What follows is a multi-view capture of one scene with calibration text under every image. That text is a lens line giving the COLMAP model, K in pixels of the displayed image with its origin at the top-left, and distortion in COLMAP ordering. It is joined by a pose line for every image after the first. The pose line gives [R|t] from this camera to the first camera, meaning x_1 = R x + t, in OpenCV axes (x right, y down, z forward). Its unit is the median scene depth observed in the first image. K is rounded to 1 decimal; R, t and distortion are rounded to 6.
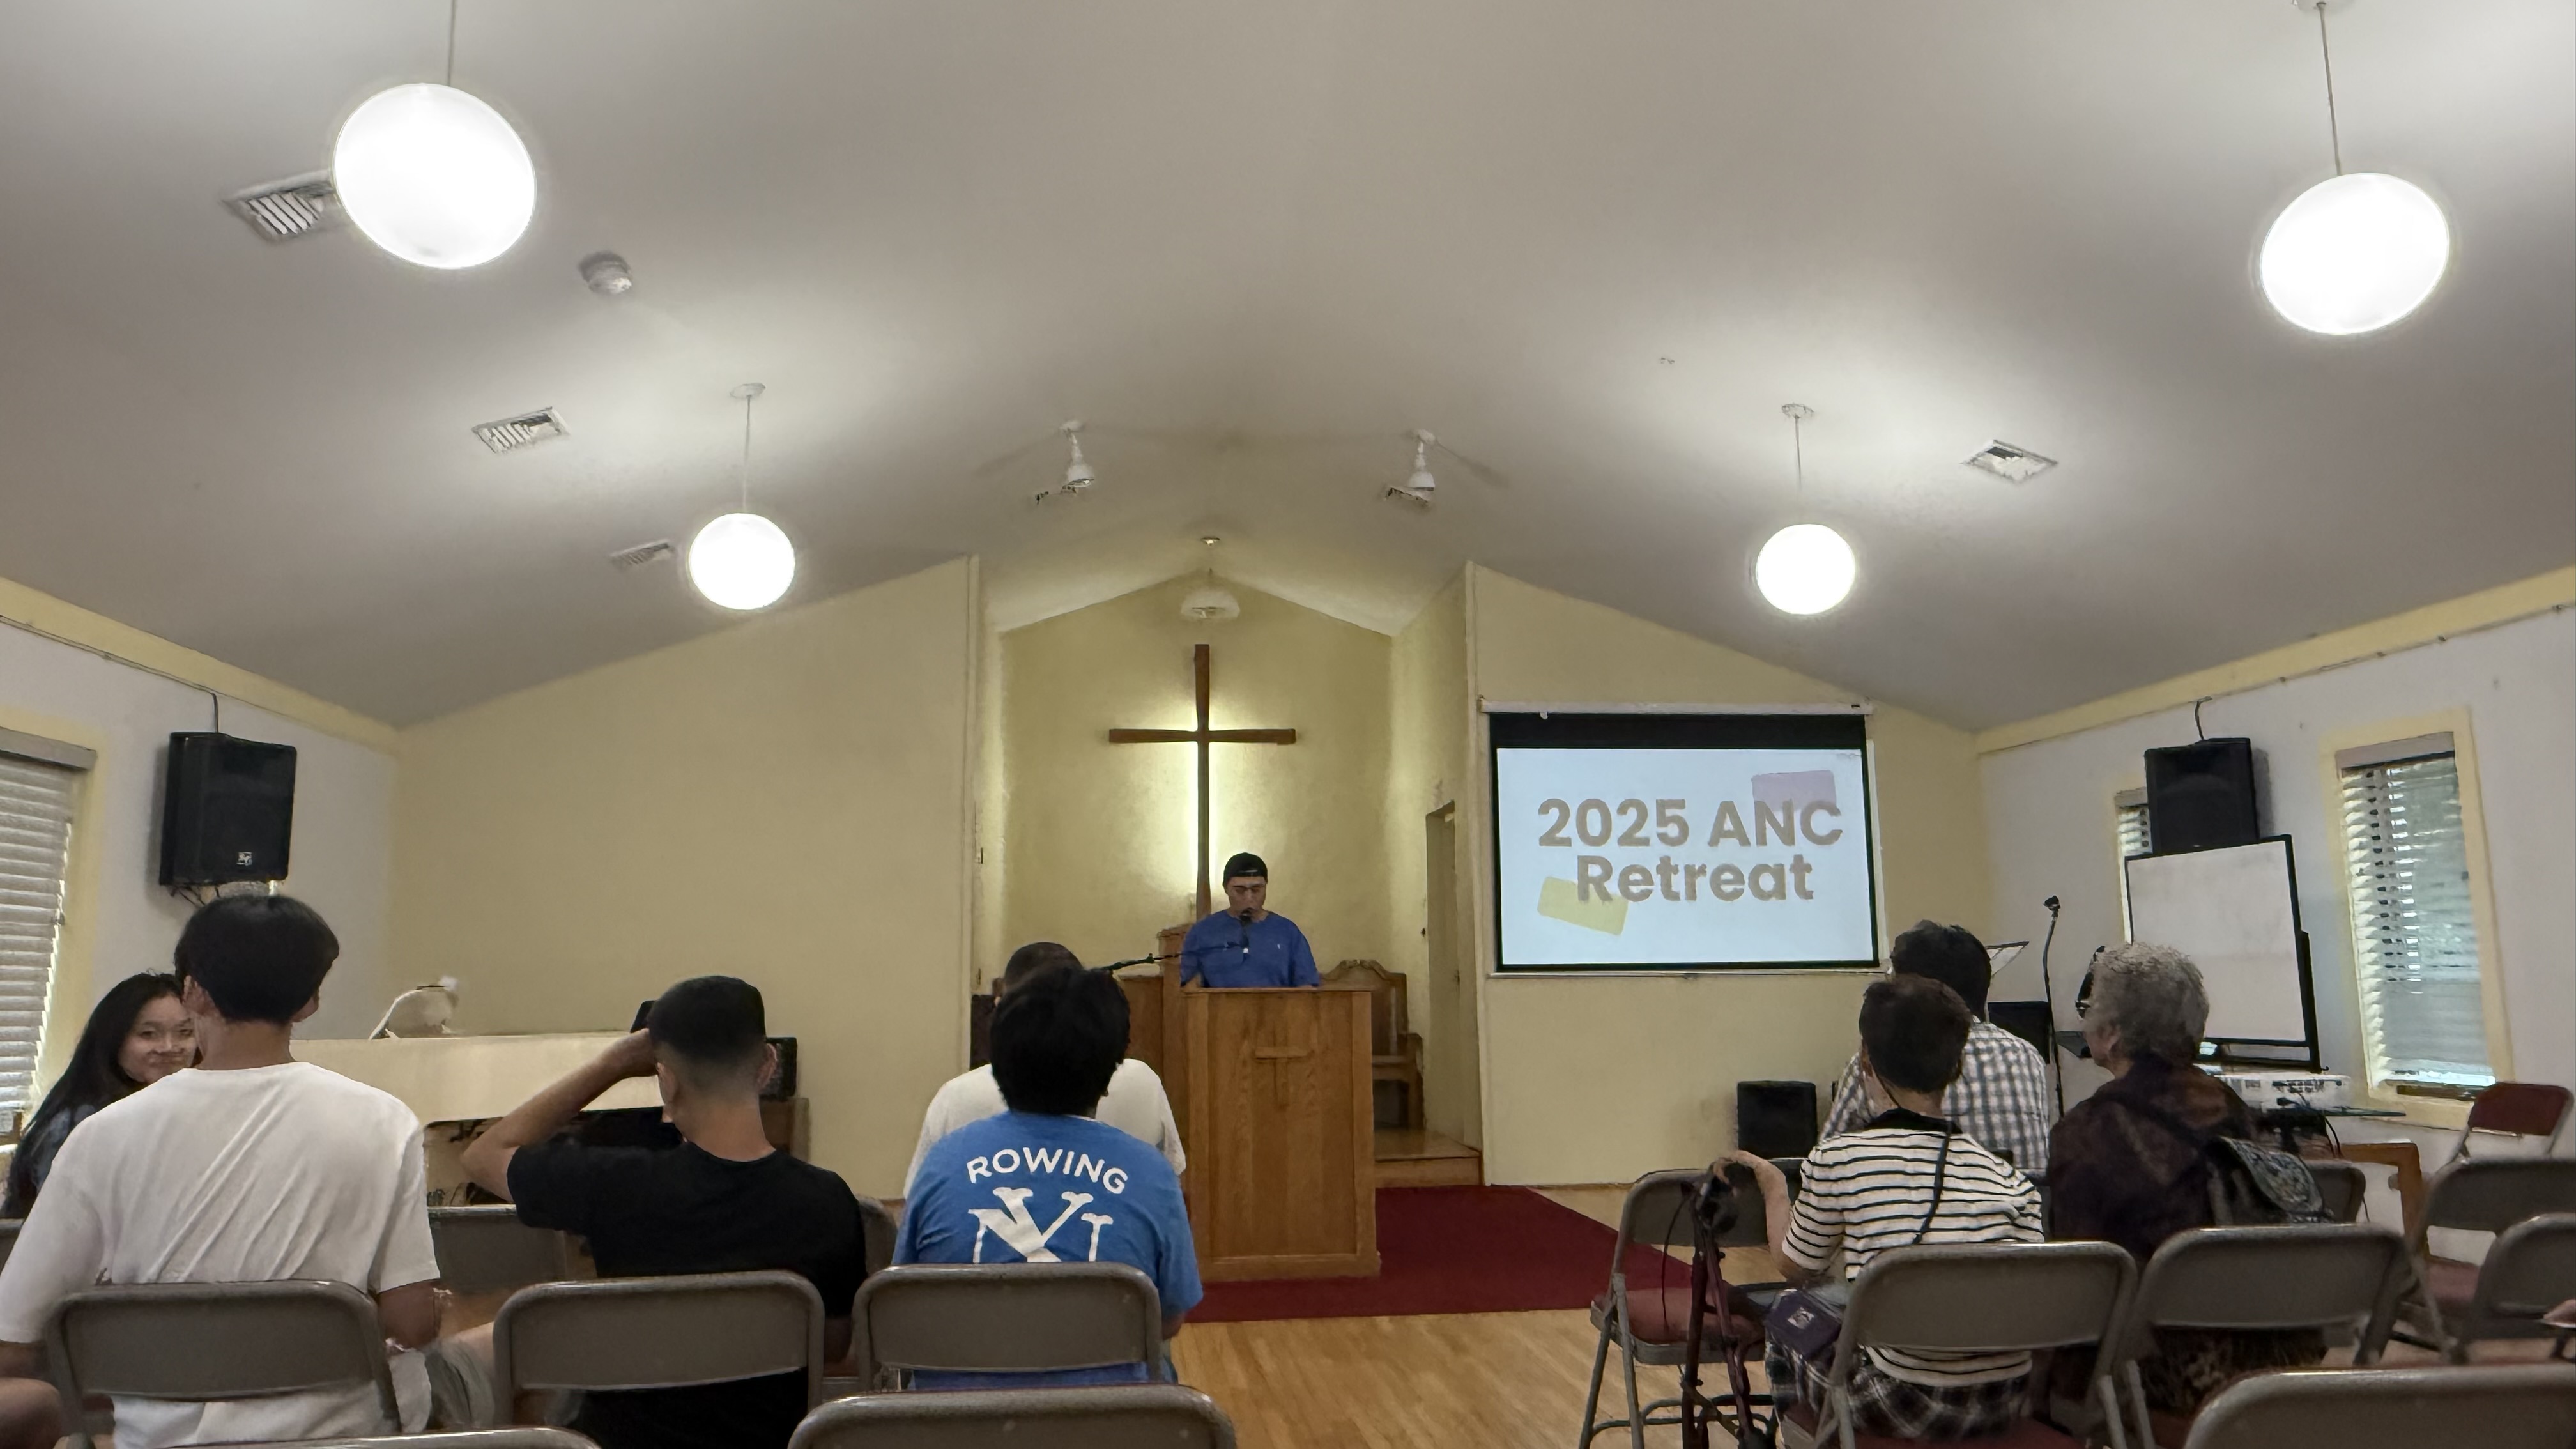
lens RADIAL K [[1682.4, 0, 1288.0], [0, 1682.4, 724.5], [0, 0, 1]] dist [-0.004305, -0.000694]
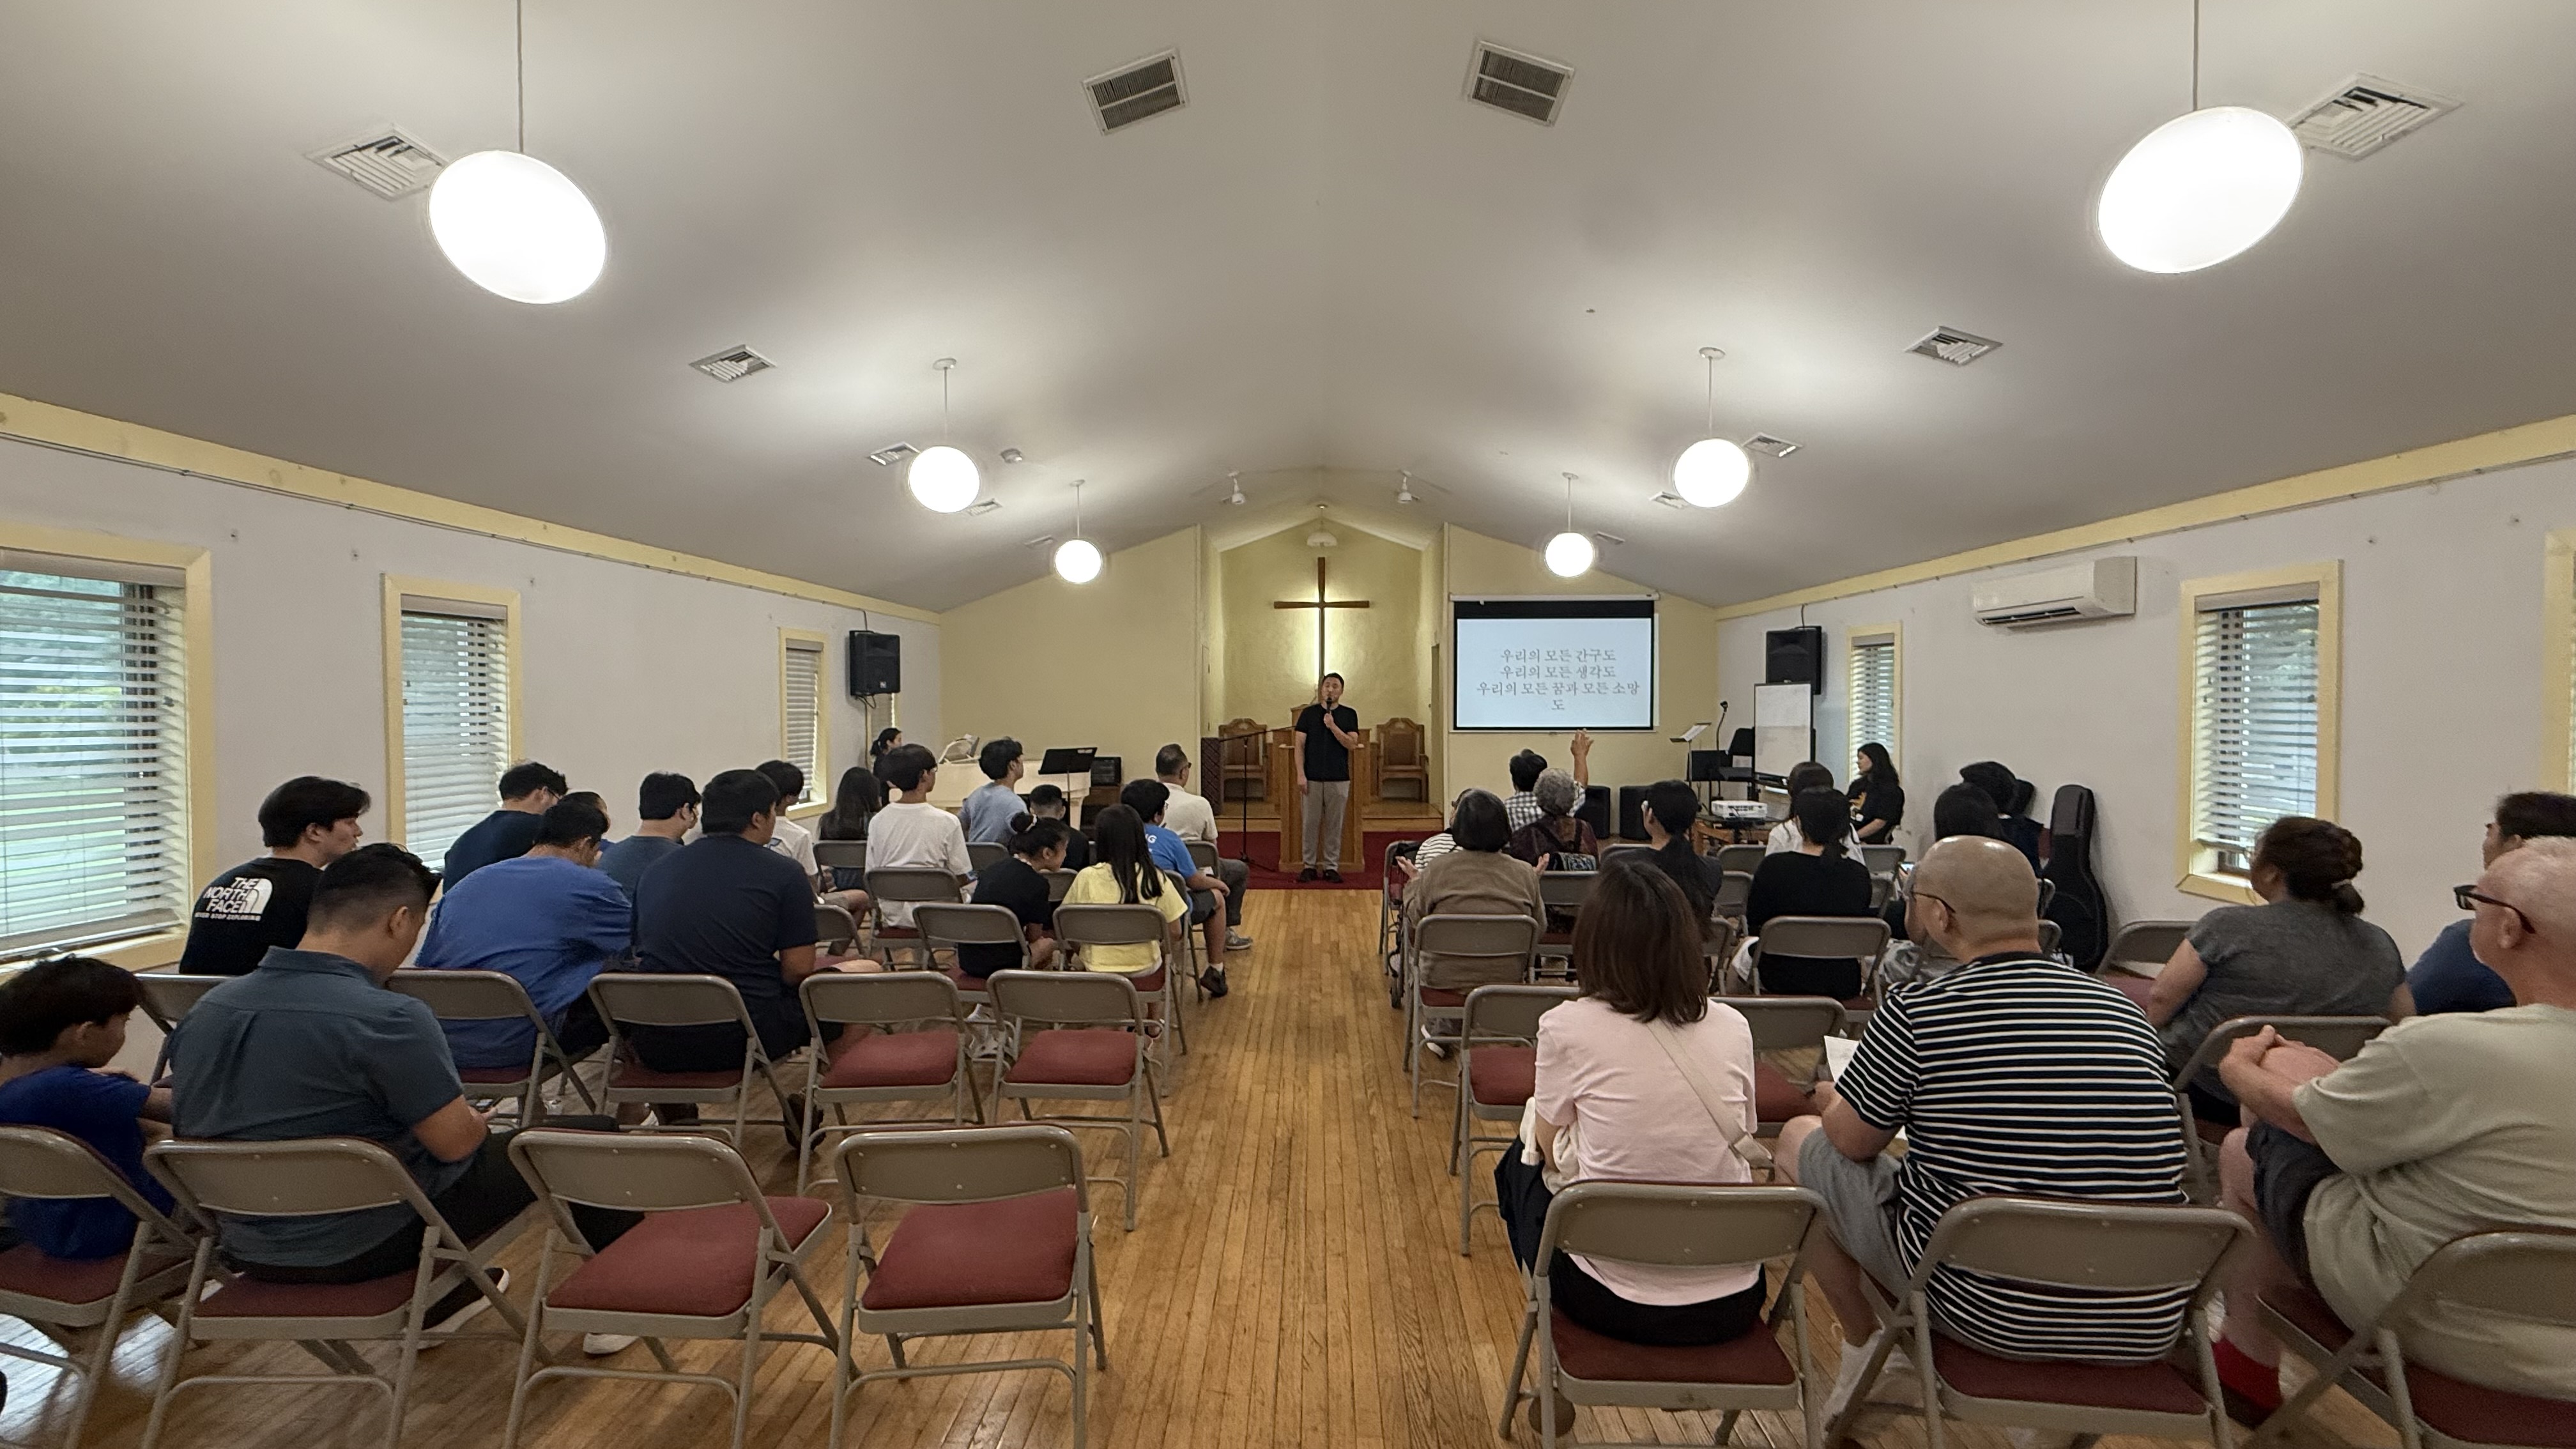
lens RADIAL K [[988.2, 0, 1288.0], [0, 988.2, 724.5], [0, 0, 1]] dist [0.000220, -0.000091]
pose [[0.989376, 0.013741, -0.144727, 0.116945], [0.011798, 0.984651, 0.174135, -0.083910], [0.144899, -0.173992, 0.974028, -0.230762]]
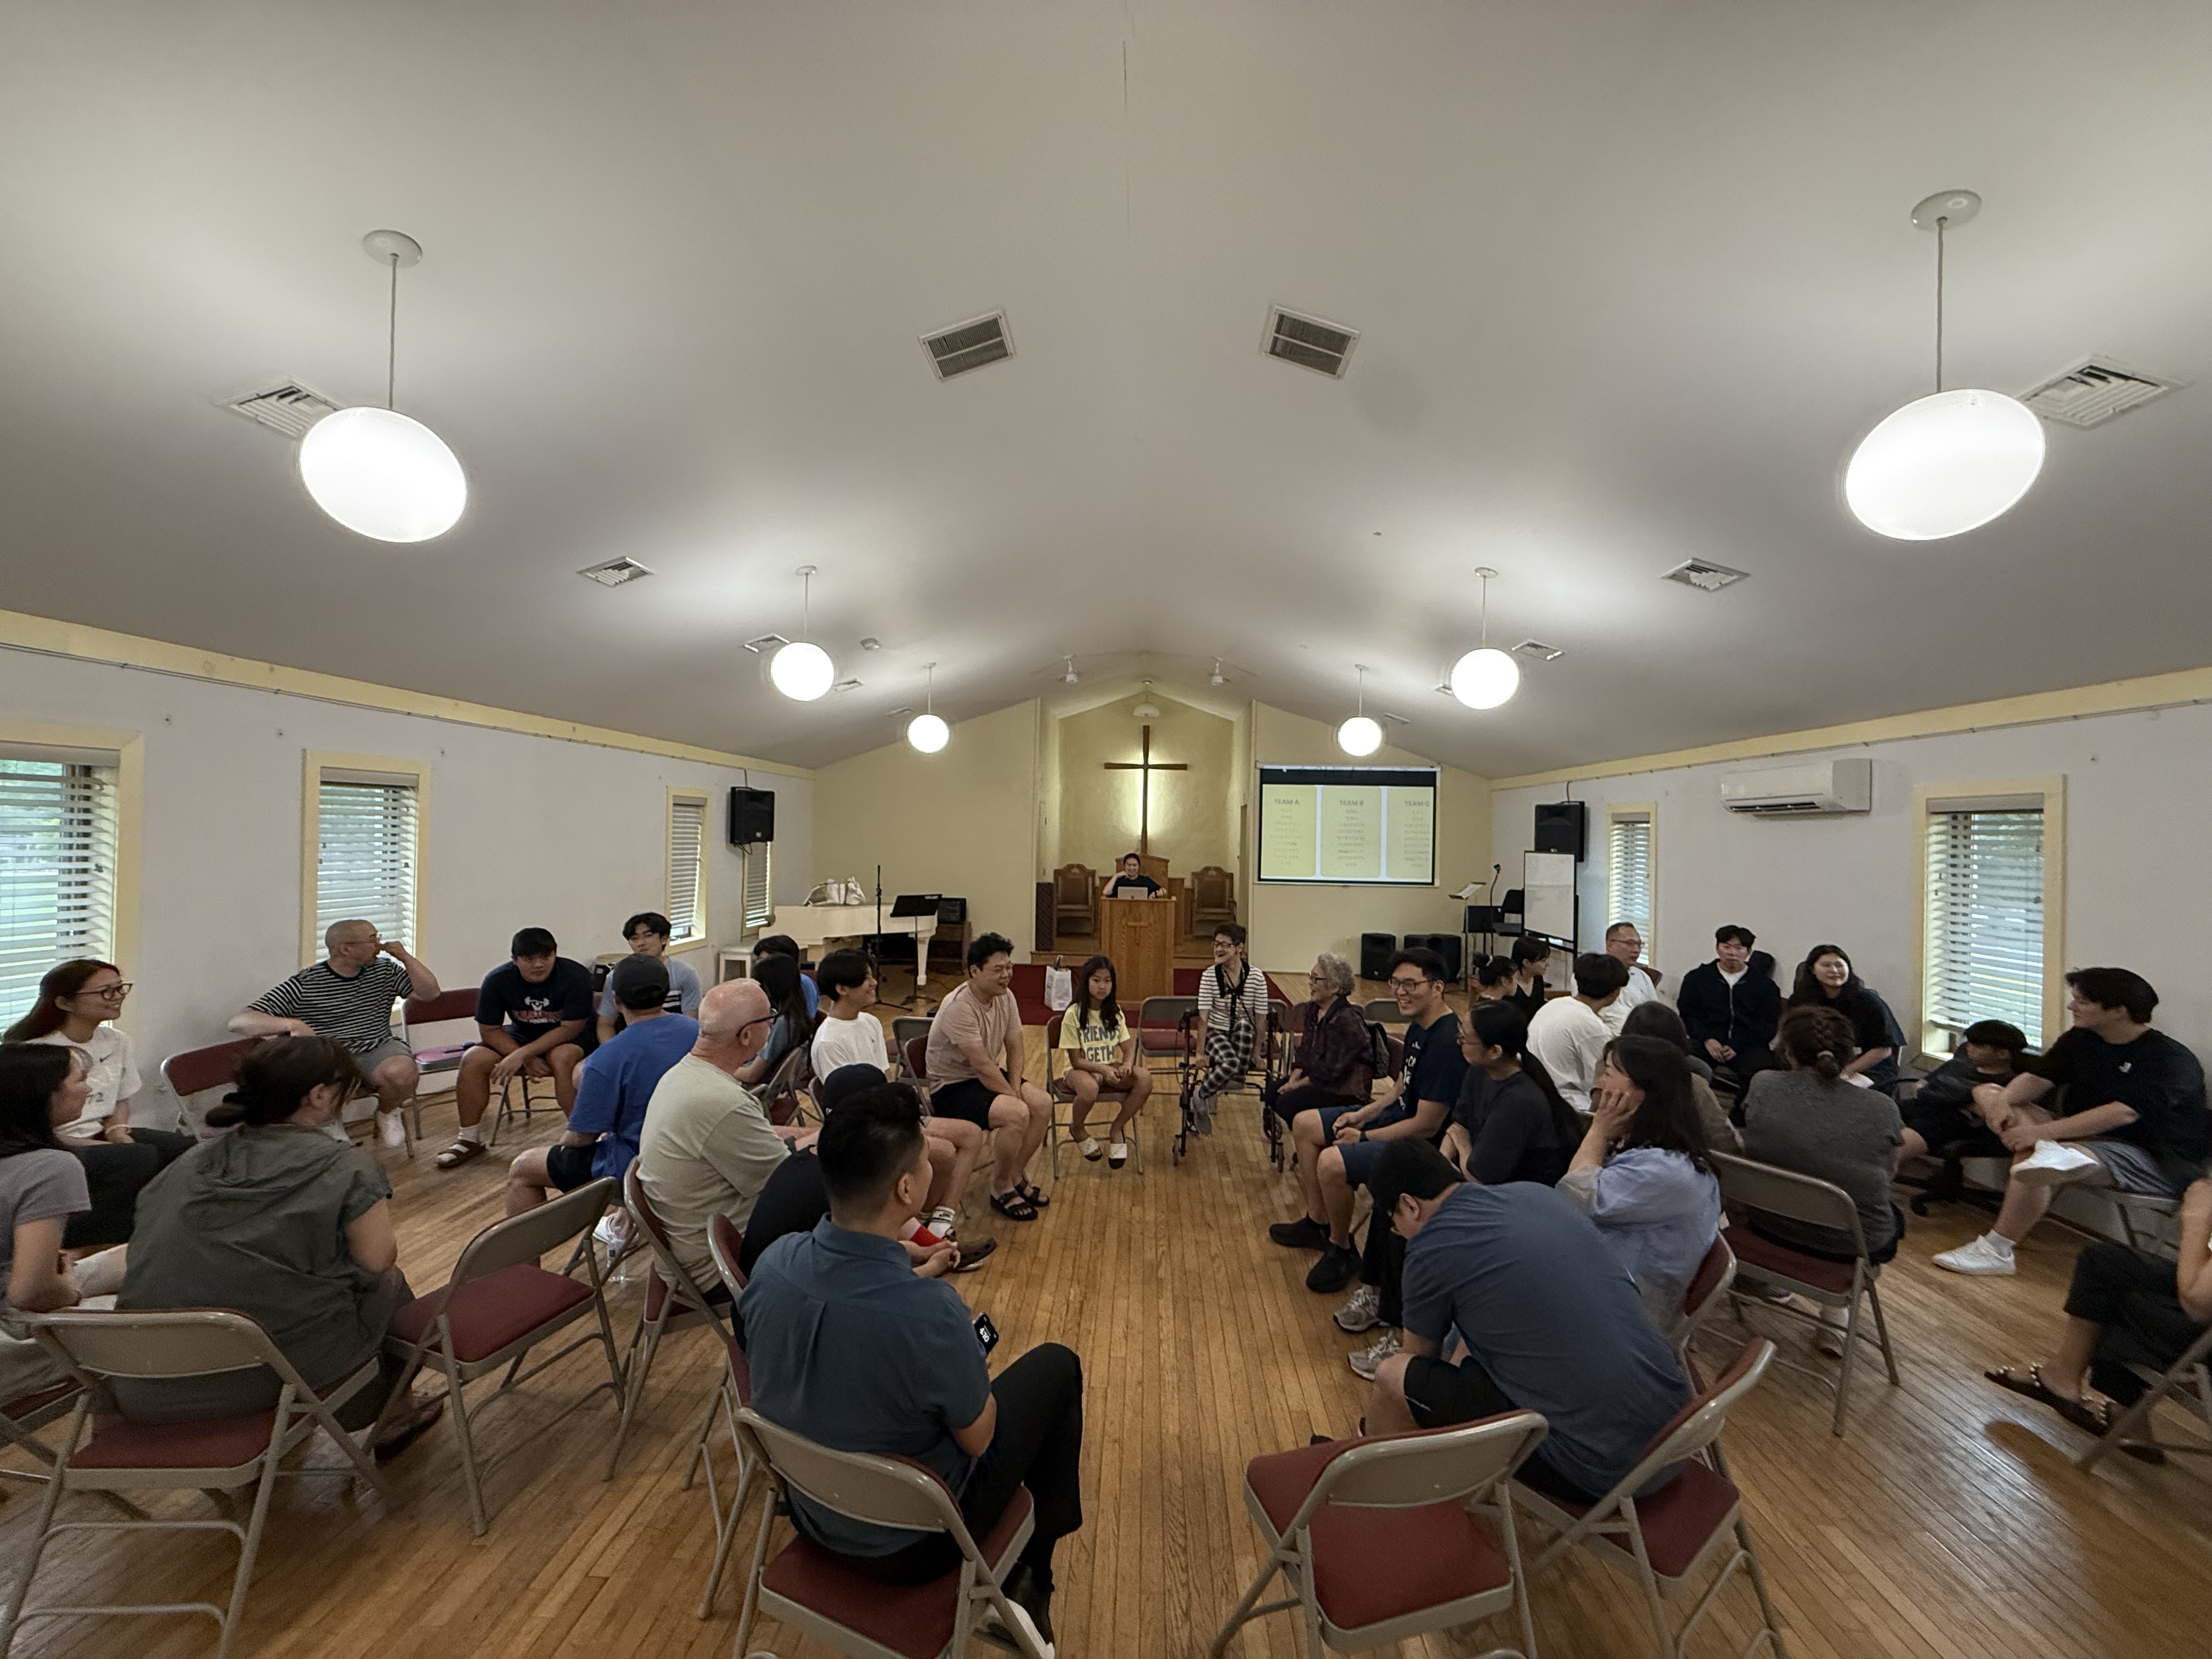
lens RADIAL K [[849.6, 0, 1106.6], [0, 849.6, 831.5], [0, 0, 1]] dist [0.000705, -0.000230]
pose [[0.986065, 0.030795, -0.163485, 0.127789], [-0.006570, 0.989159, 0.146699, -0.108652], [0.166230, -0.143581, 0.975578, -0.199768]]
